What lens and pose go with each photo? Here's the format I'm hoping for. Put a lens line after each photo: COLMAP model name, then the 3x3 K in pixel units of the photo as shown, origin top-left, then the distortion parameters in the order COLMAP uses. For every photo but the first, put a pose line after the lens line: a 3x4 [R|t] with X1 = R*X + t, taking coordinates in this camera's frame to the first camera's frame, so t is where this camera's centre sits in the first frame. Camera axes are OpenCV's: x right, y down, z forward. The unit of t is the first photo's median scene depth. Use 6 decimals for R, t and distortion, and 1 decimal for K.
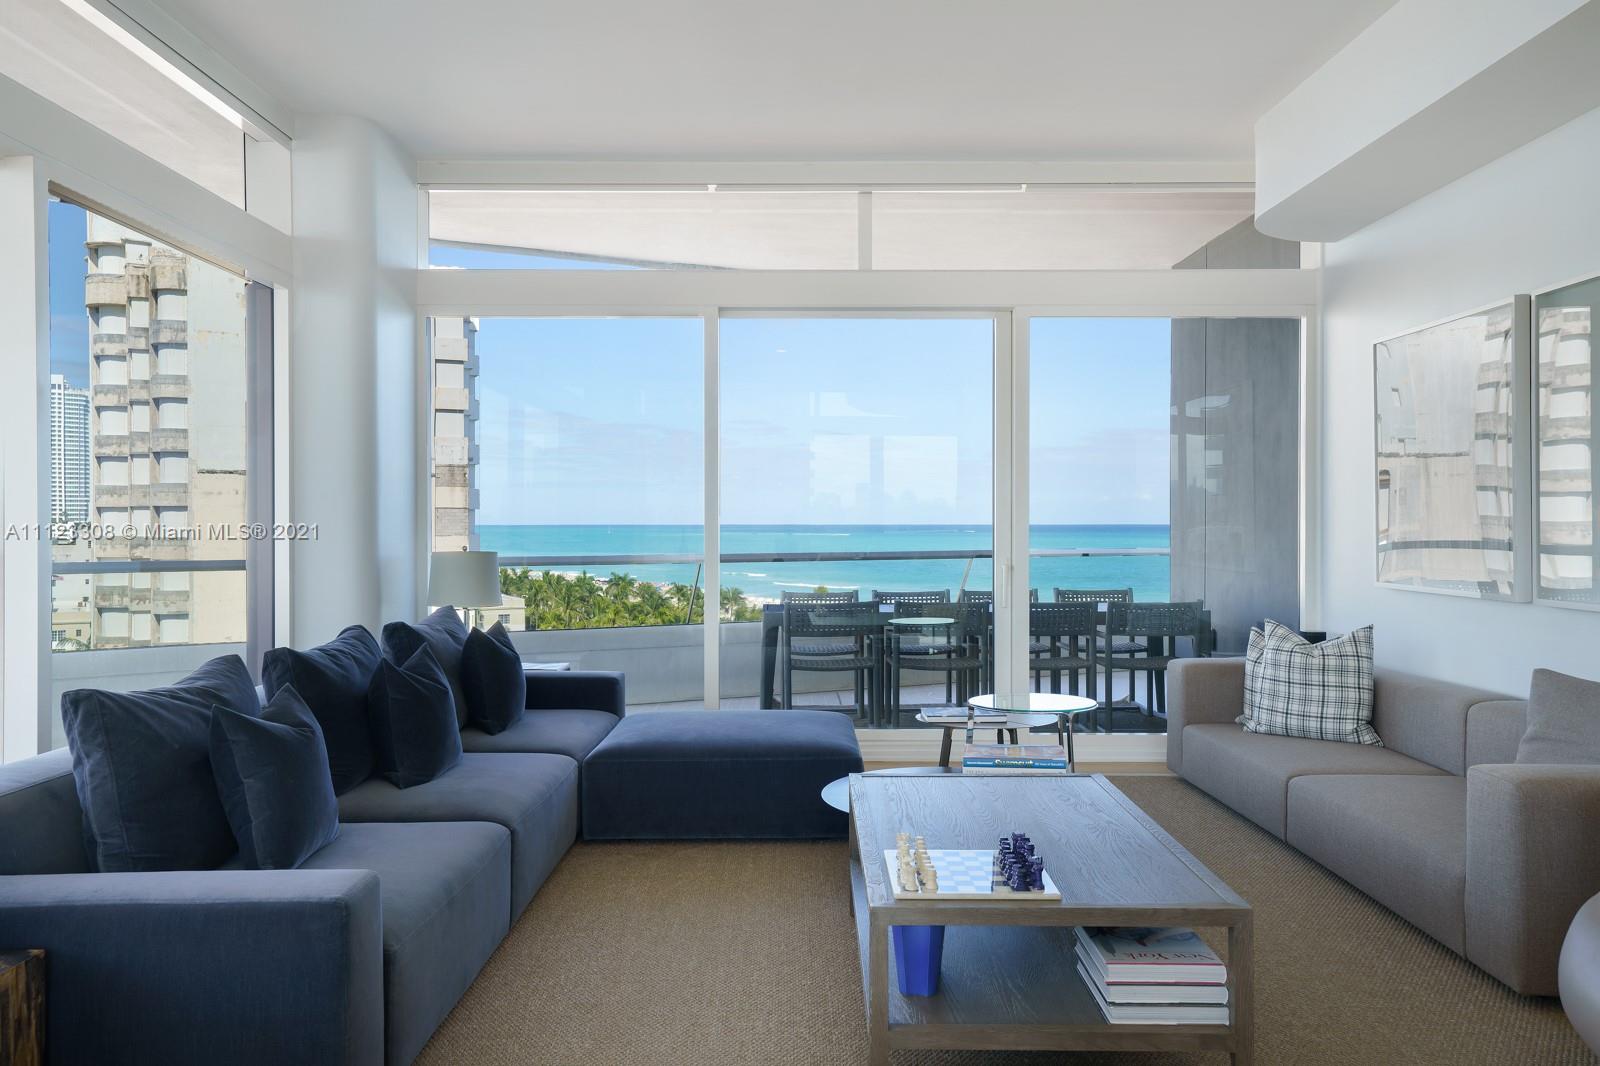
lens RADIAL K [[1279.9, 0, 811.2], [0, 1279.9, 532.8], [0, 0, 1]] dist [0.027911, 0.038419]
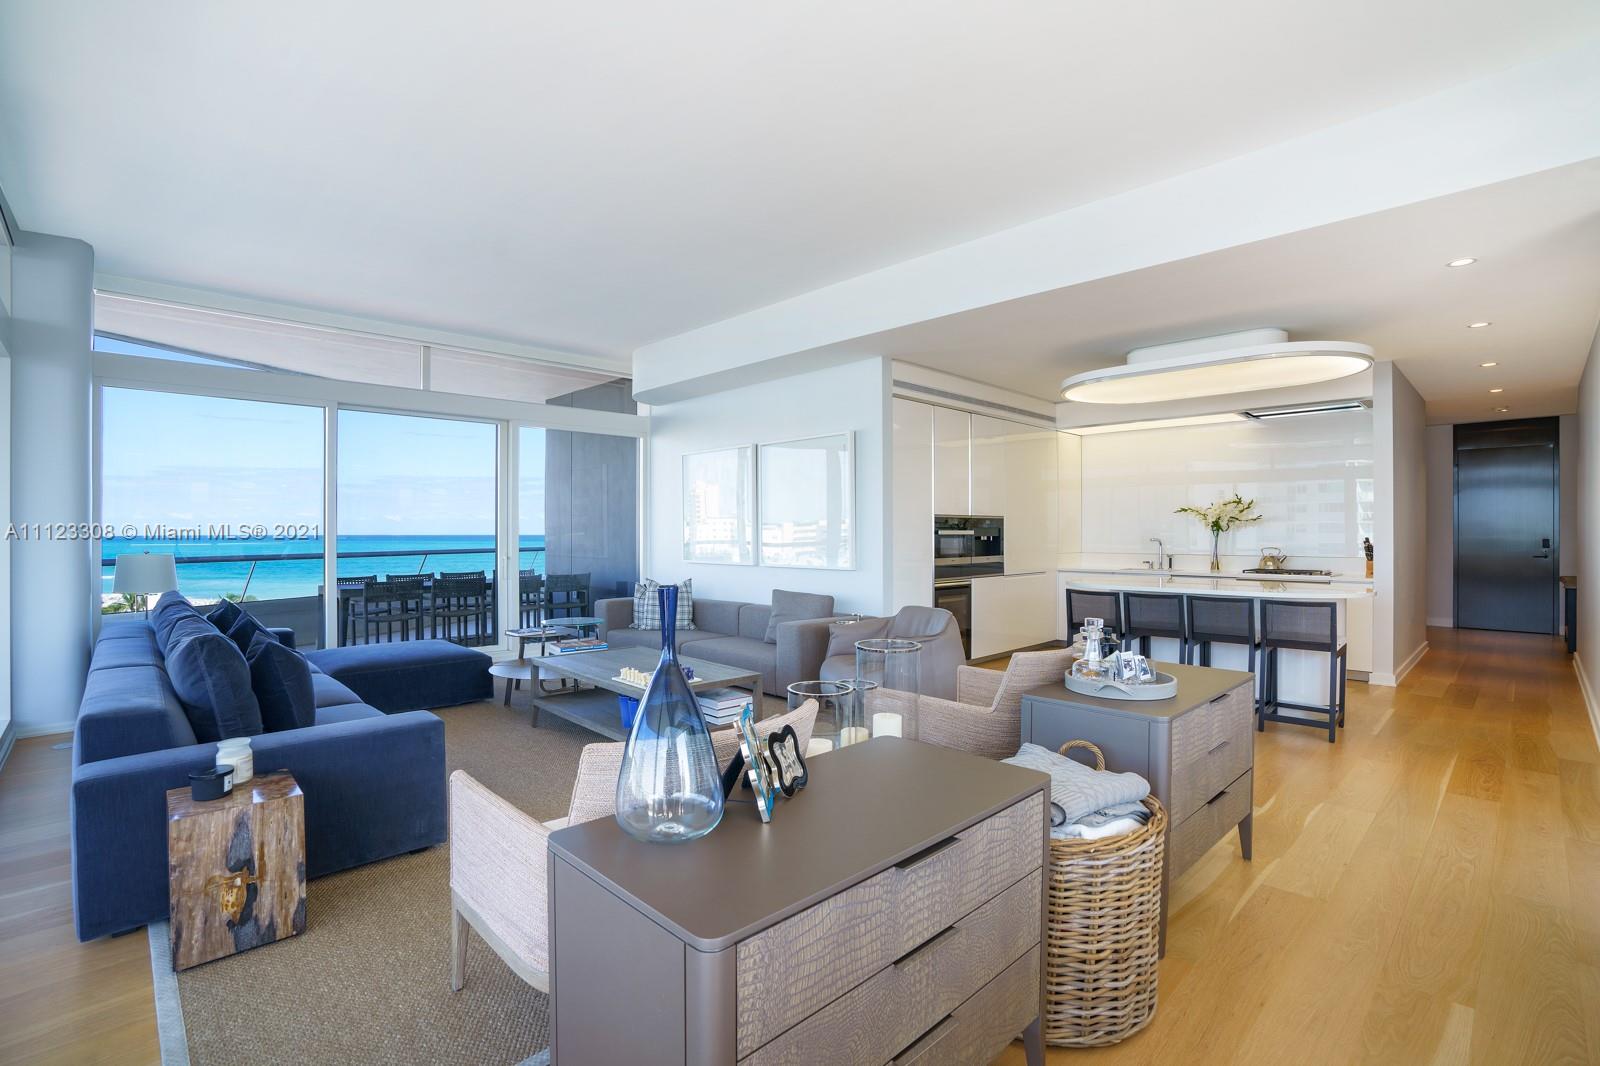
lens RADIAL K [[734.4, 0, 814.8], [0, 734.4, 530.5], [0, 0, 1]] dist [-0.004201, 0.003652]
pose [[0.724862, 0.001271, 0.688893, -0.292683], [0.007110, 0.999931, -0.009326, -0.000327], [-0.688857, 0.011658, 0.724803, -0.101015]]
